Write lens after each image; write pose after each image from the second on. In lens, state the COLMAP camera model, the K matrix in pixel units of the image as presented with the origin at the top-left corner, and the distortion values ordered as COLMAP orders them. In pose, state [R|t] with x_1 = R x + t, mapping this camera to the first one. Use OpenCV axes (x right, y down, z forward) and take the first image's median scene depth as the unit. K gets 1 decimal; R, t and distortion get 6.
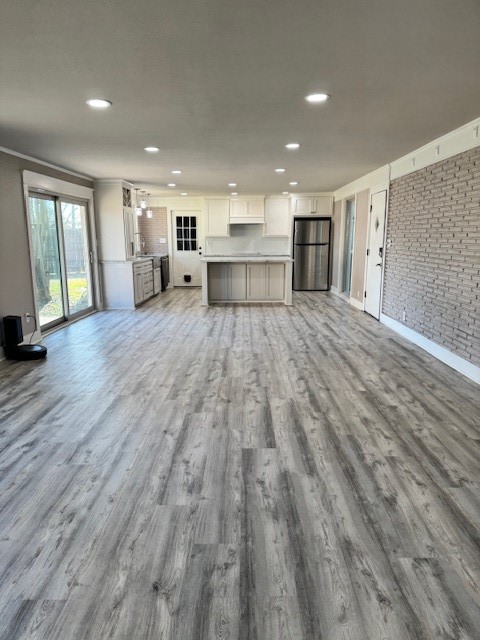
lens RADIAL K [[451.9, 0, 239.9], [0, 451.9, 327.3], [0, 0, 1]] dist [0.070643, -0.065142]
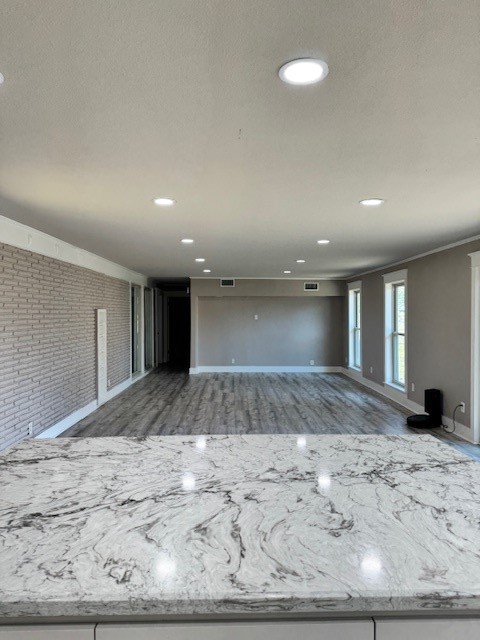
lens RADIAL K [[451.9, 0, 239.9], [0, 451.9, 327.3], [0, 0, 1]] dist [0.070643, -0.065142]
pose [[-0.999619, 0.005686, -0.027011, 0.014917], [-0.000623, 0.973656, 0.228022, -0.246136], [0.027596, 0.227952, -0.973281, 1.147801]]
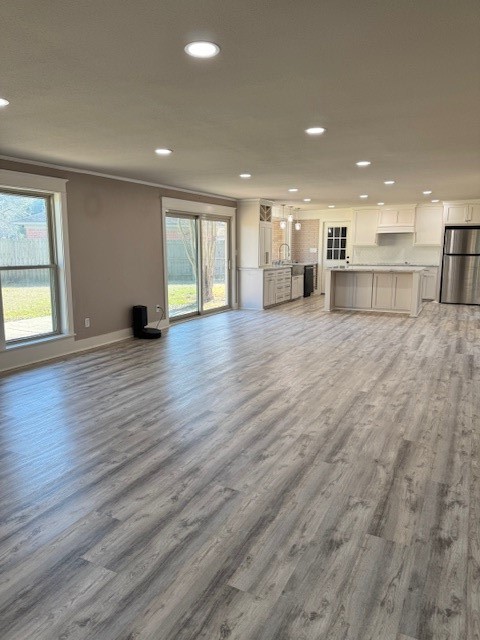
lens RADIAL K [[451.9, 0, 239.9], [0, 451.9, 327.3], [0, 0, 1]] dist [0.070643, -0.065142]
pose [[0.895689, 0.081196, -0.437206, 0.198930], [-0.089336, 0.996000, 0.001954, 0.005339], [0.435616, 0.037308, 0.899359, -0.044028]]
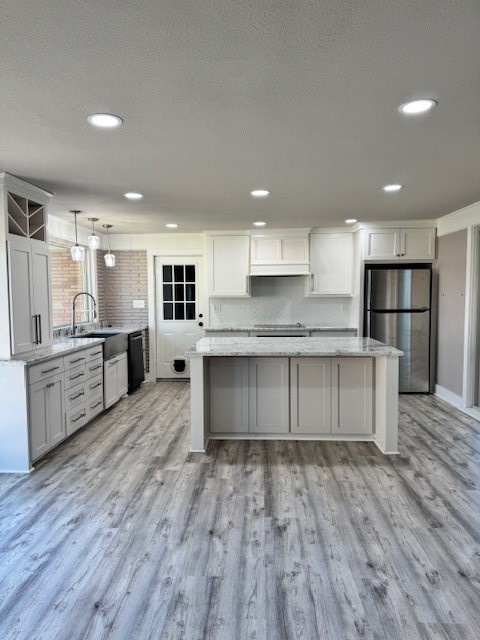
lens RADIAL K [[440.6, 0, 238.8], [0, 440.6, 327.1], [0, 0, 1]] dist [-0.012712, -0.006637]
pose [[0.999372, -0.002342, -0.035360, -0.021064], [-0.001926, 0.992747, -0.120207, -0.113374], [0.035385, 0.120200, 0.992119, 0.534983]]
